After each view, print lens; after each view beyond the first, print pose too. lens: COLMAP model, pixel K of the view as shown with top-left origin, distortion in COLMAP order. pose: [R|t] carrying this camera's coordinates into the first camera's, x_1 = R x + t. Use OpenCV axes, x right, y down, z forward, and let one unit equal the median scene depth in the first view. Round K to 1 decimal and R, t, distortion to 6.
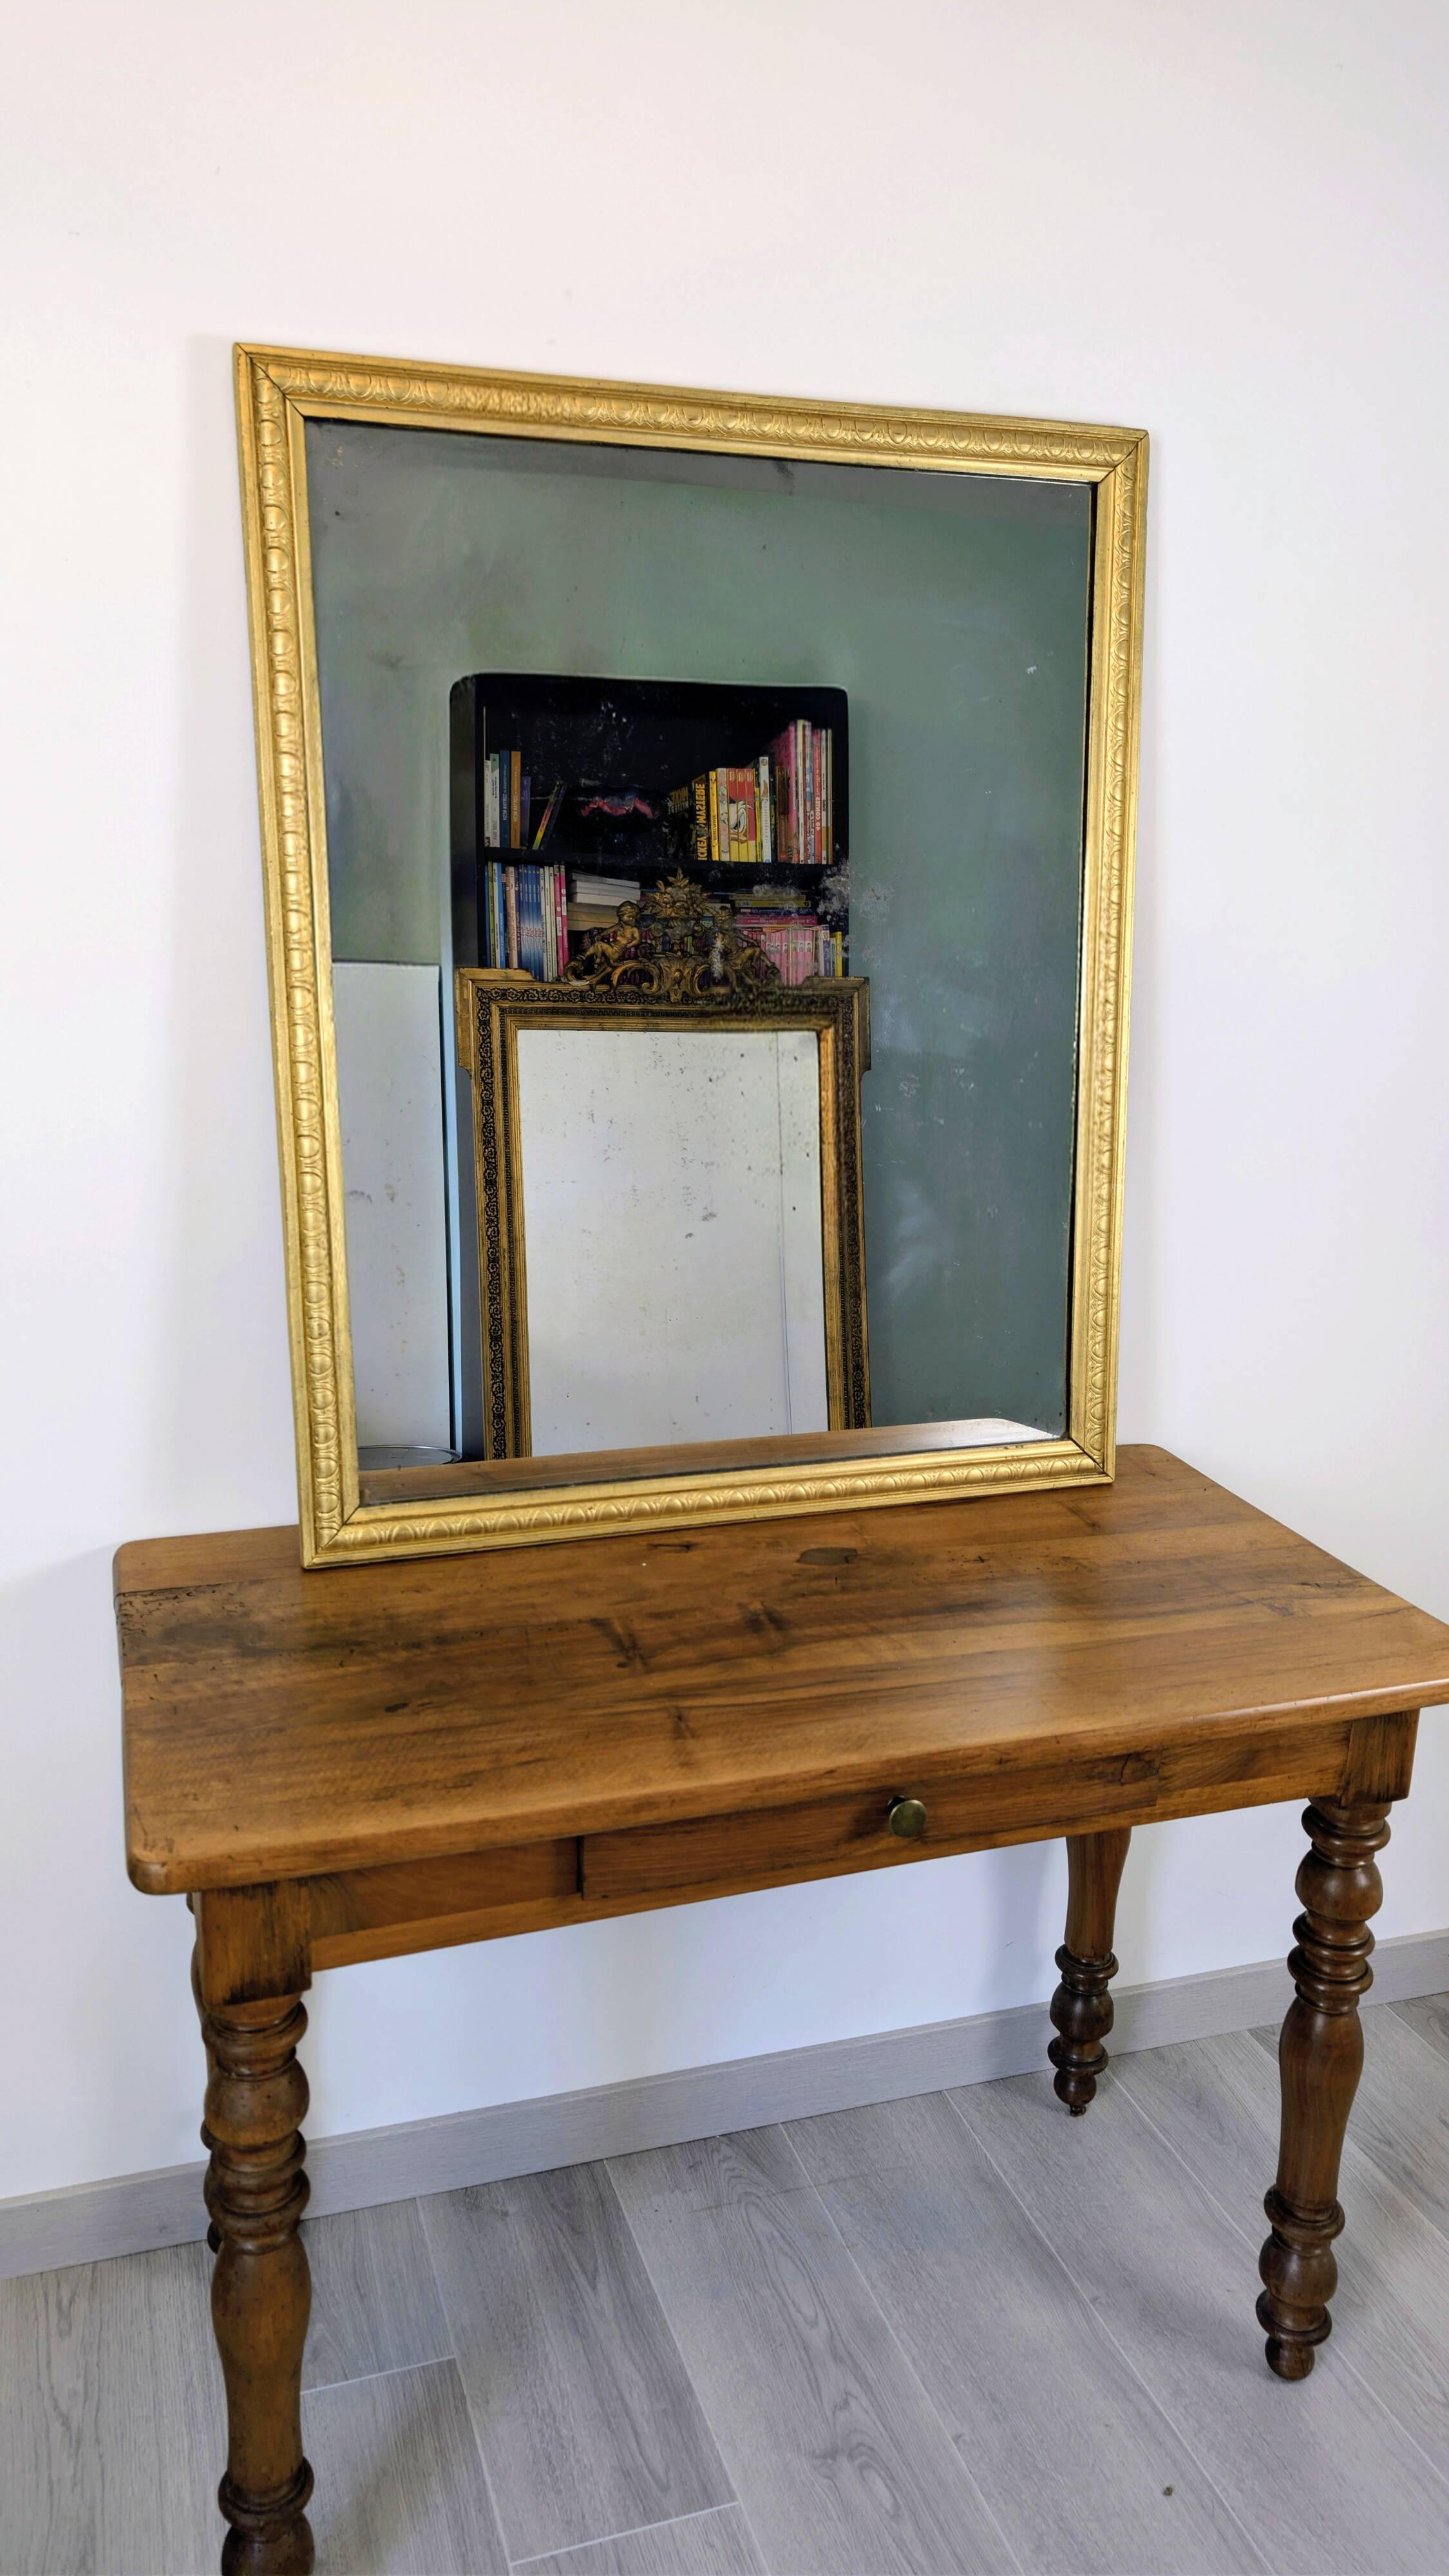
lens RADIAL K [[1831.7, 0, 668.4], [0, 1831.7, 1348.2], [0, 0, 1]] dist [0.040155, -0.007197]
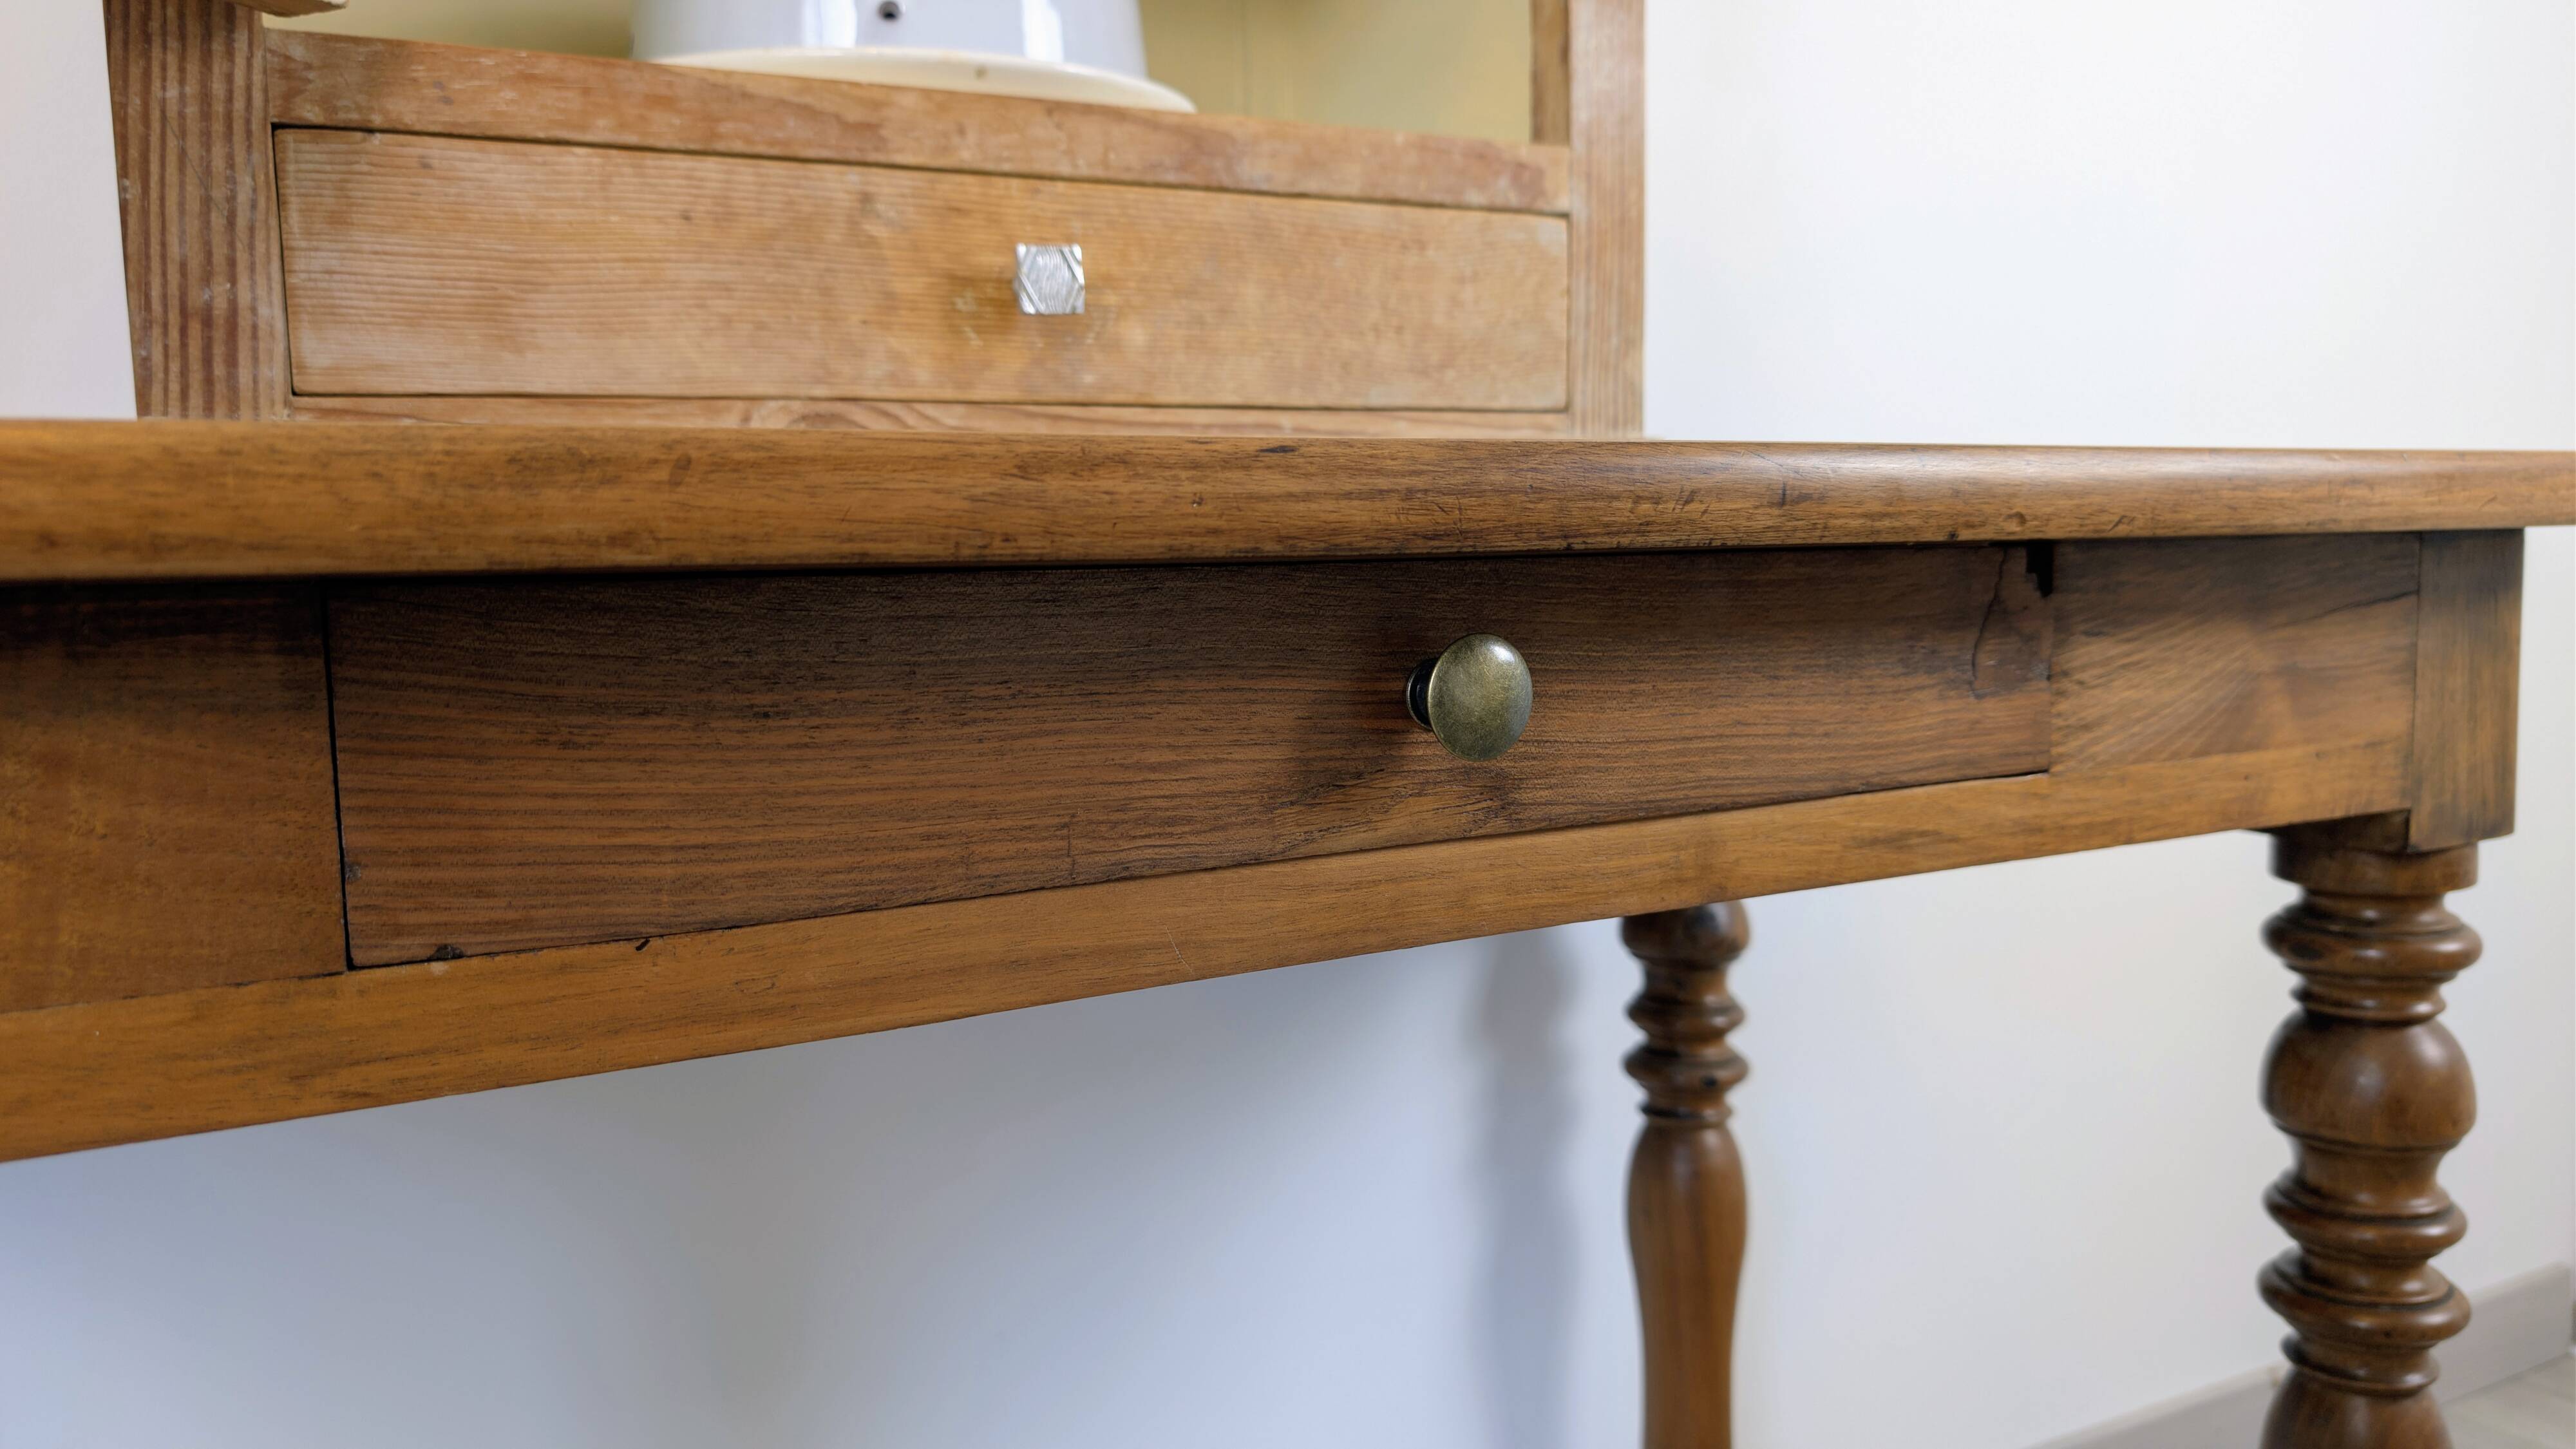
lens RADIAL K [[1820.8, 0, 1227.6], [0, 1820.8, 712.8], [0, 0, 1]] dist [0.063737, -0.095876]
pose [[0.984061, -0.060542, 0.167206, 0.022373], [0.093319, 0.976205, -0.195745, 0.239932], [-0.151376, 0.208229, 0.966295, 0.541952]]
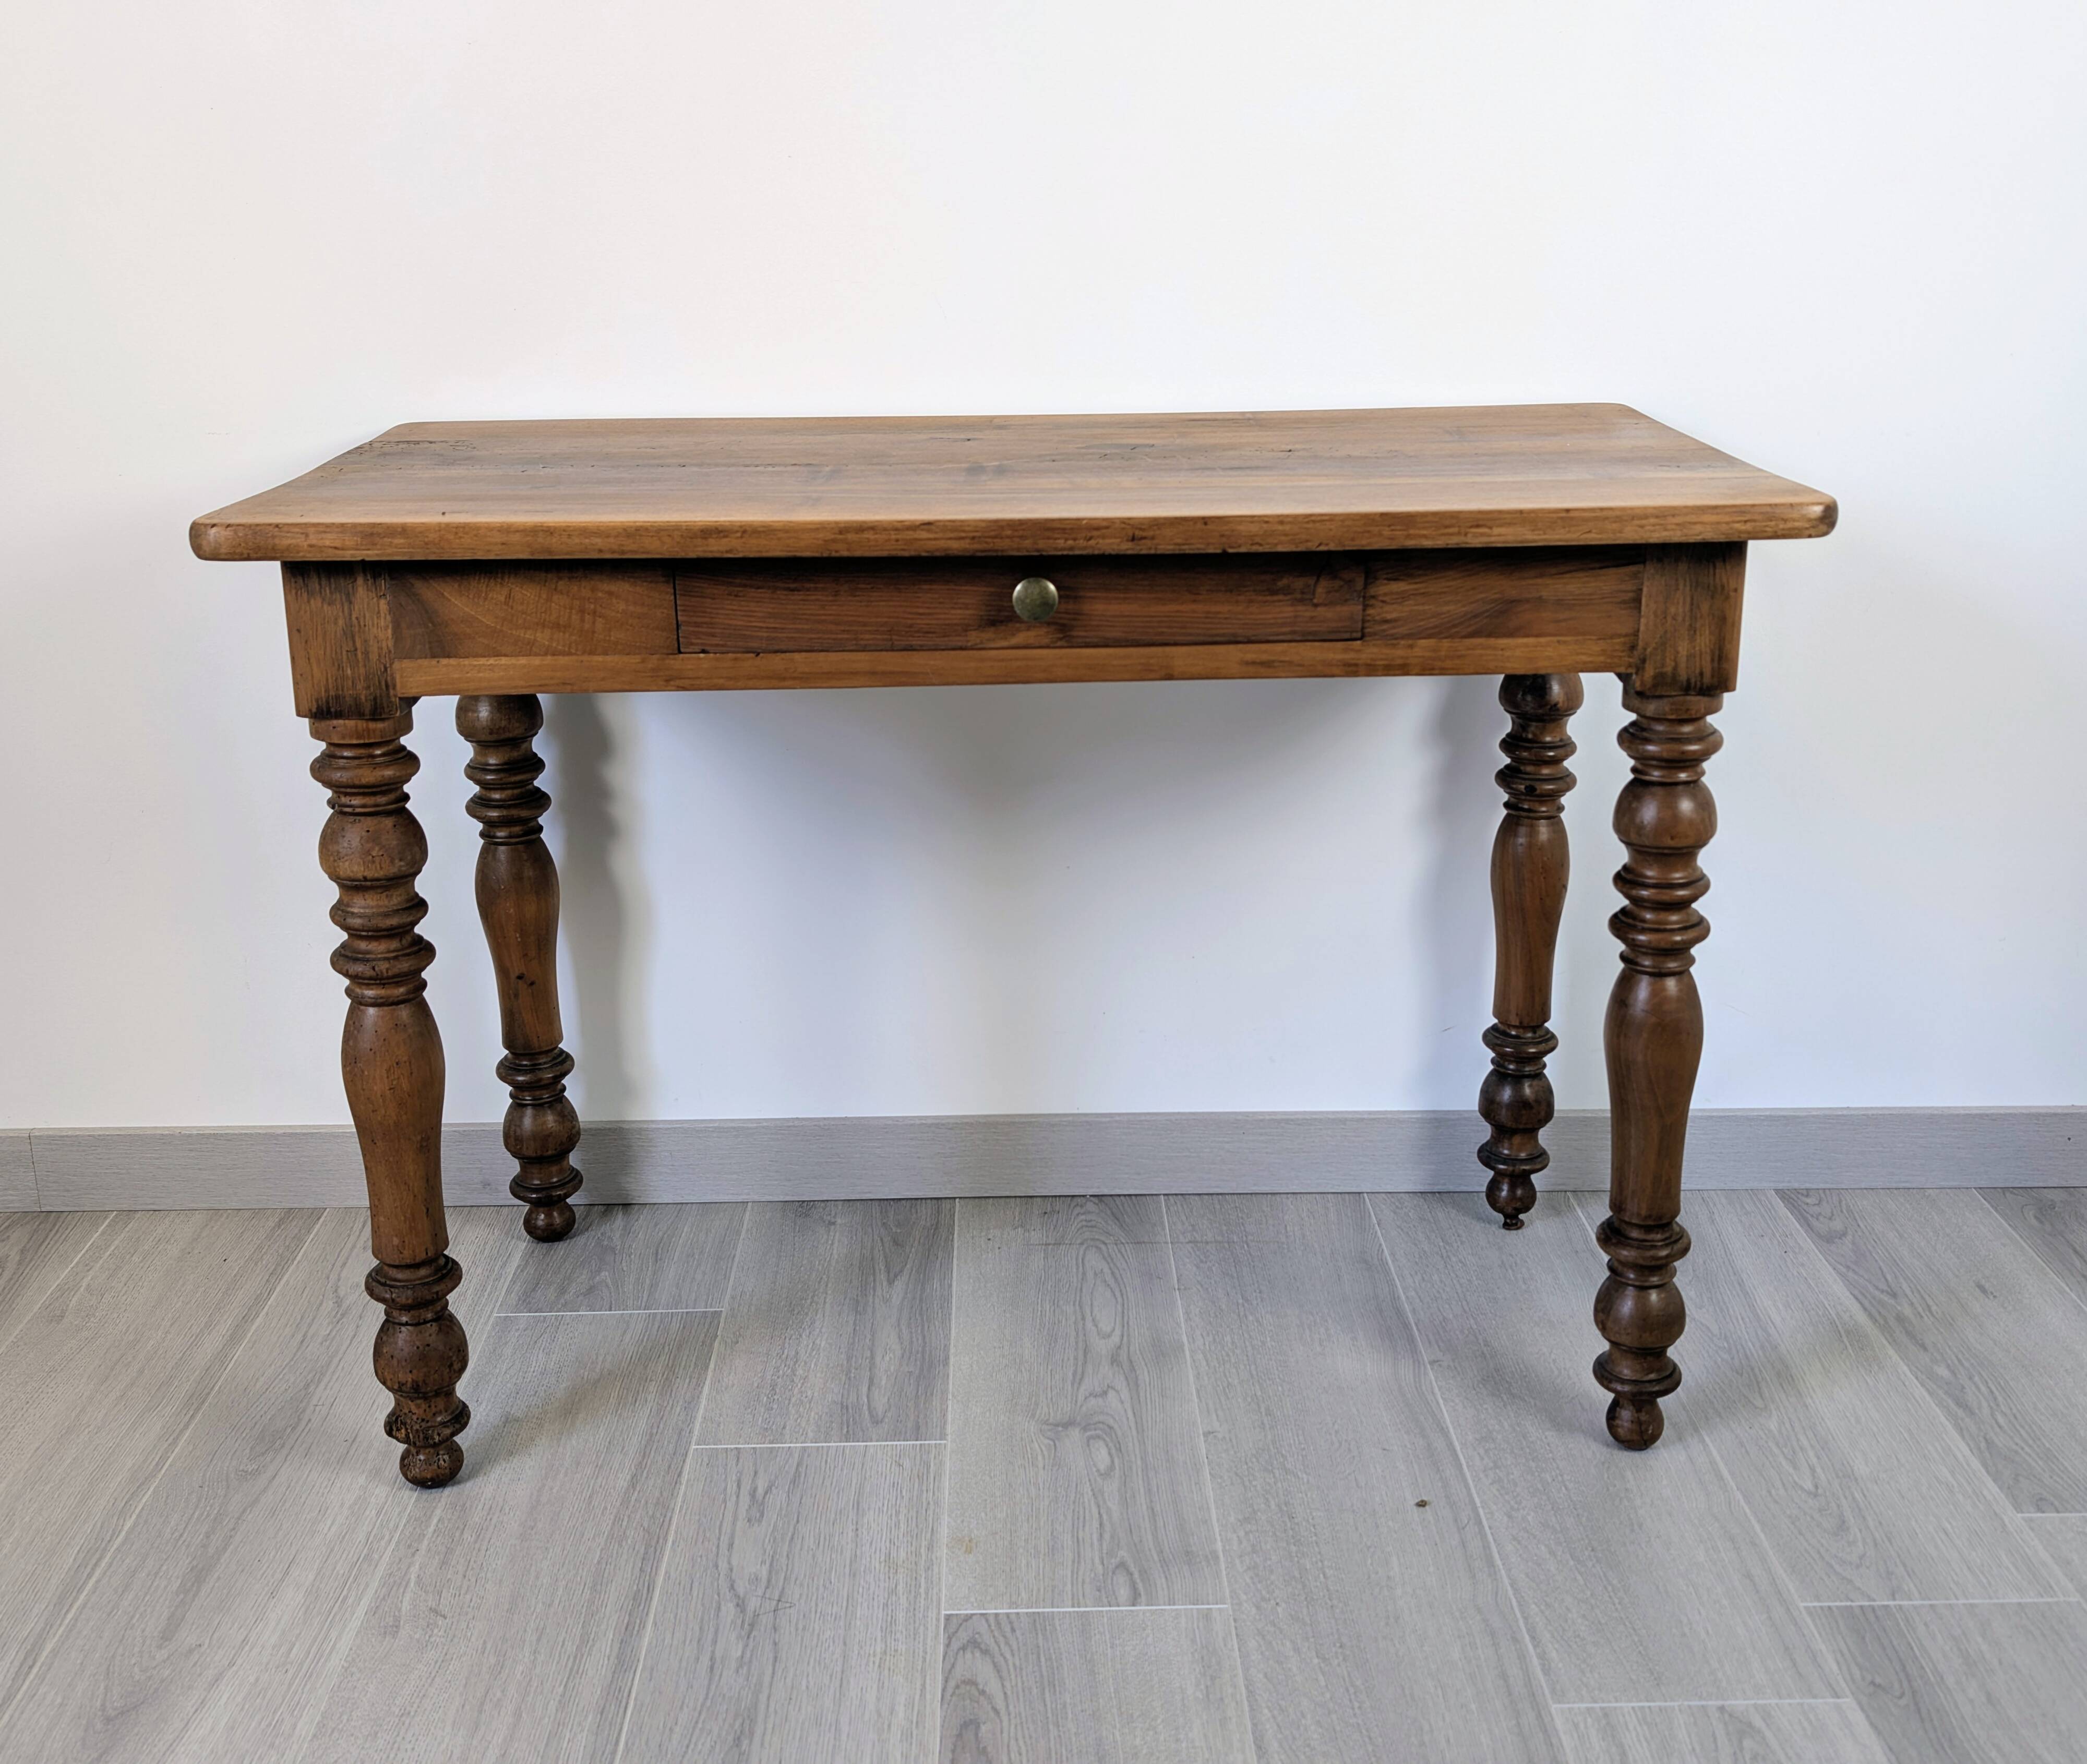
lens RADIAL K [[2200.1, 0, 1047.1], [0, 2200.1, 915.3], [0, 0, 1]] dist [0.205604, -0.607162]
pose [[0.958849, 0.063825, -0.276650, 0.342203], [-0.049992, 0.997134, 0.056777, 0.265211], [0.279481, -0.040610, 0.959292, -0.038972]]
